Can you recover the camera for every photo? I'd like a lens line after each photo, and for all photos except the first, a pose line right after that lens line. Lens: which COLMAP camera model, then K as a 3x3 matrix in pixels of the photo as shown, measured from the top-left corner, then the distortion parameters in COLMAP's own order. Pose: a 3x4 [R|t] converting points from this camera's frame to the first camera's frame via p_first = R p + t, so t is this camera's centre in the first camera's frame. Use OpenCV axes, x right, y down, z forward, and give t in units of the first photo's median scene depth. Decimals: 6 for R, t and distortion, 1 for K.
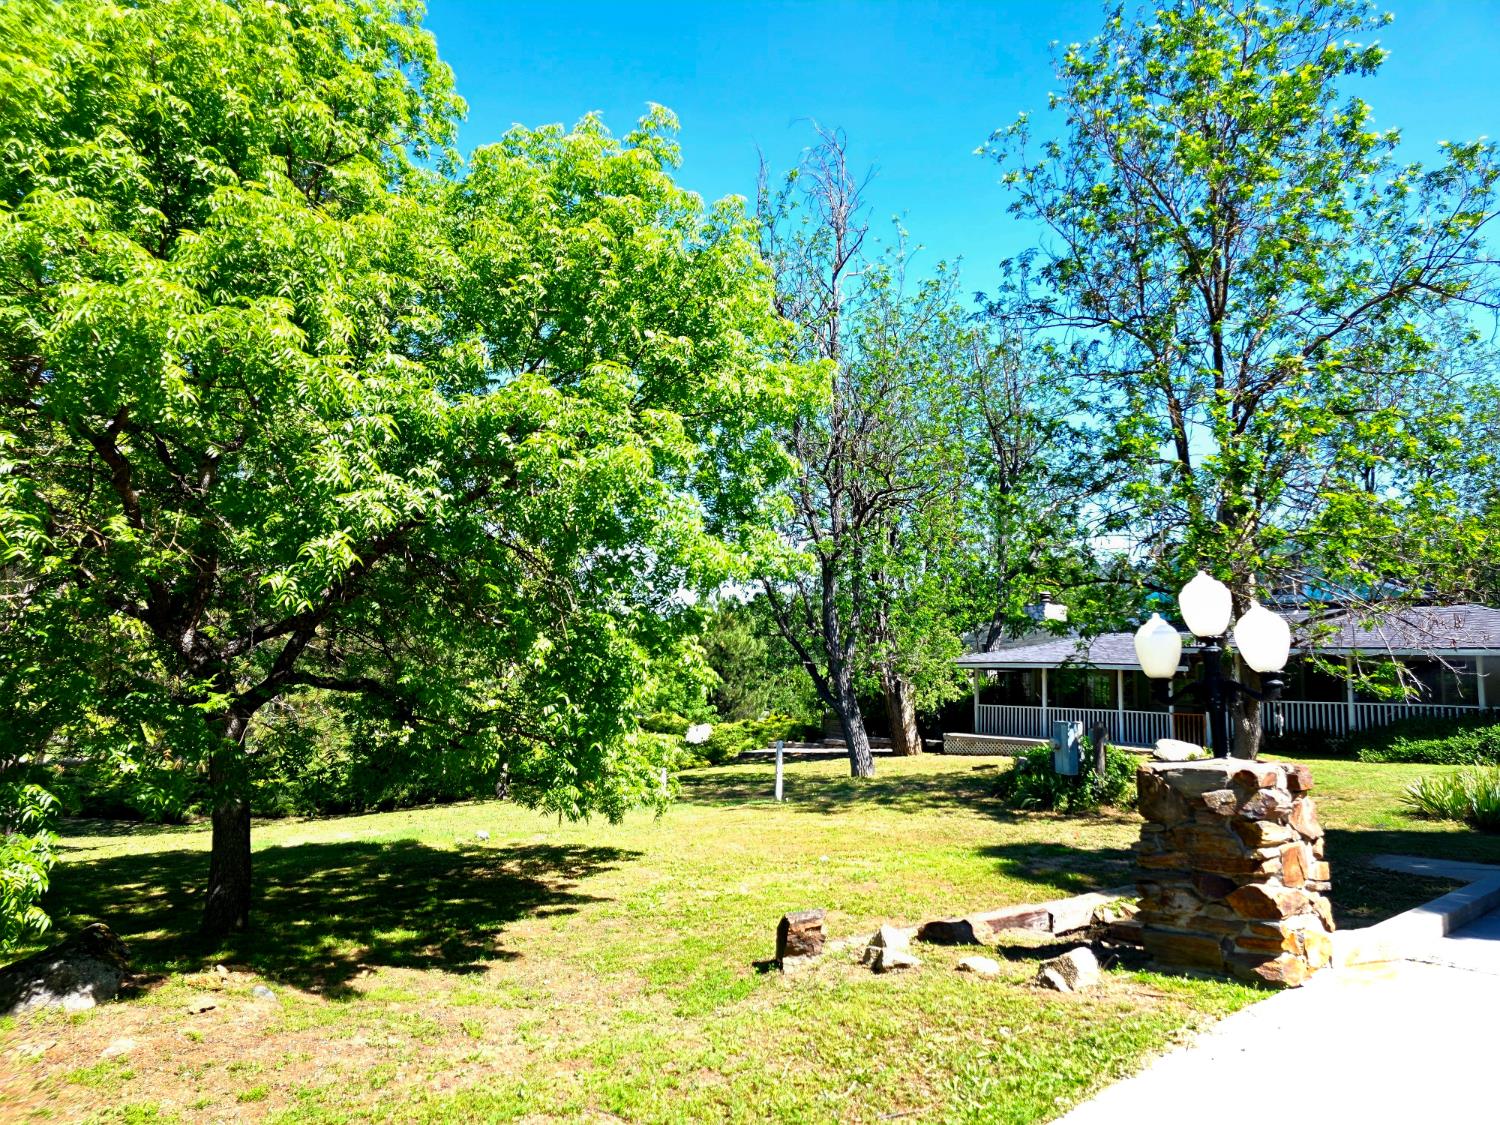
lens RADIAL K [[999.8, 0, 749.1], [0, 999.8, 561.2], [0, 0, 1]] dist [-0.000449, -0.002097]
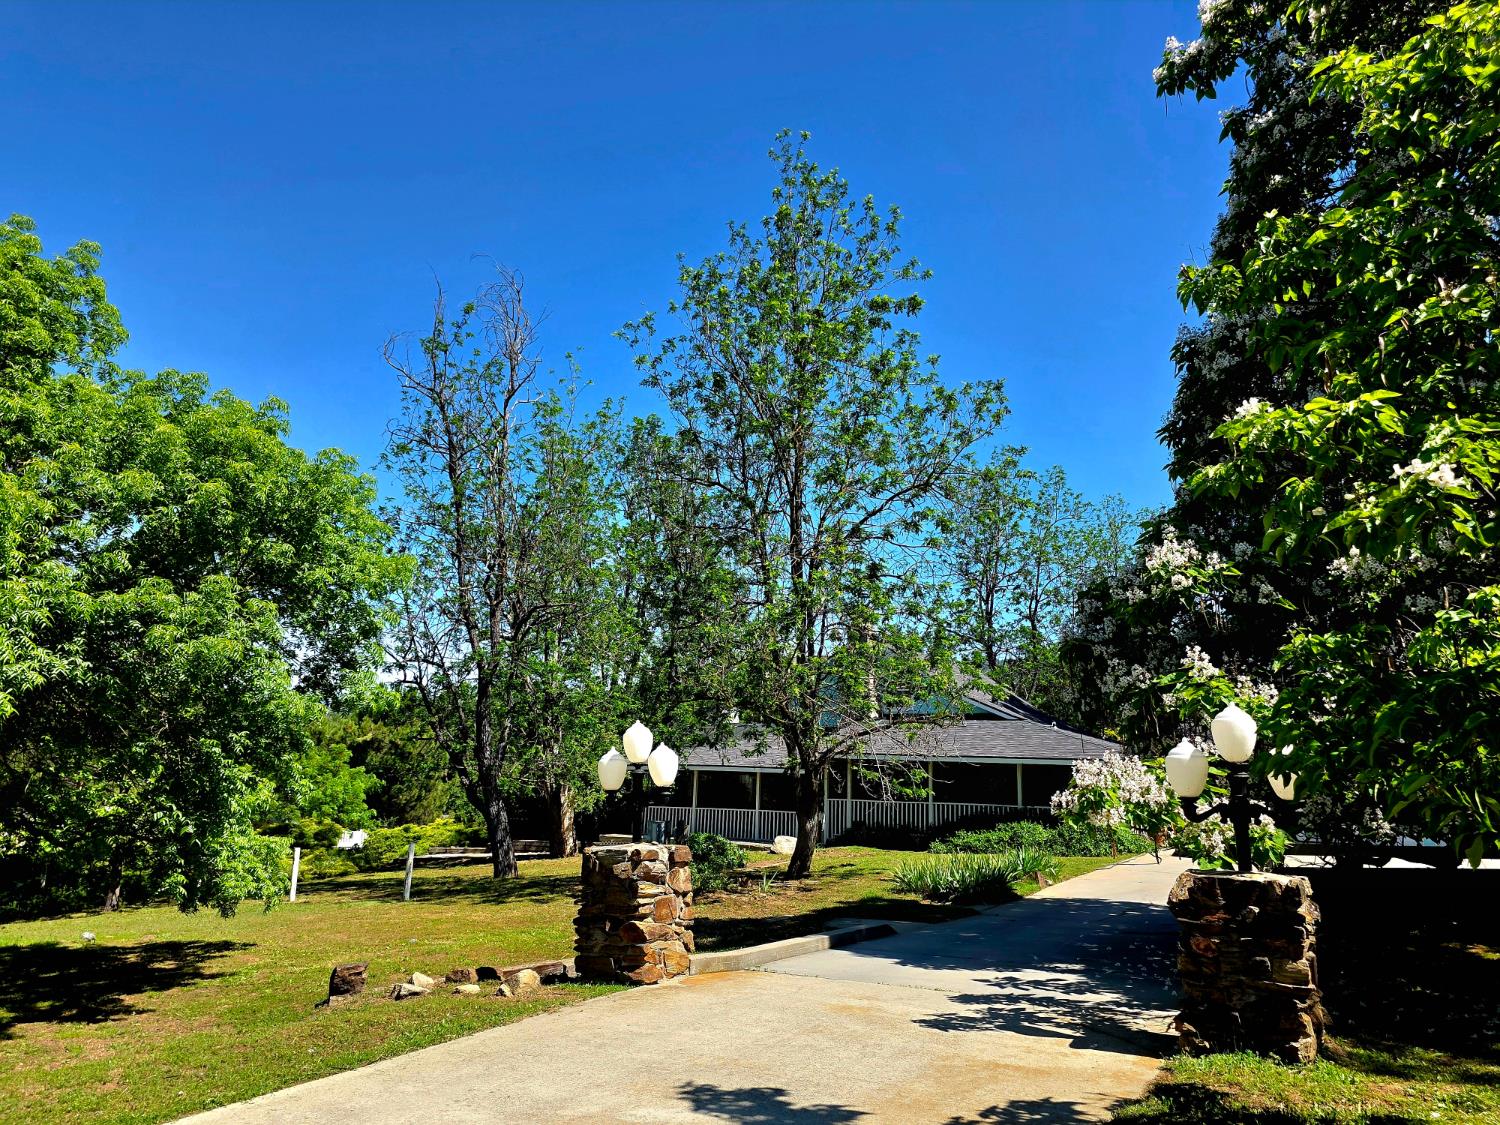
lens RADIAL K [[1045.5, 0, 755.9], [0, 1045.5, 563.4], [0, 0, 1]] dist [0.006253, -0.014013]
pose [[0.957456, 0.058503, 0.282586, 0.149981], [-0.034038, 0.995294, -0.090725, -0.086098], [-0.286564, 0.077247, 0.954942, -0.584346]]
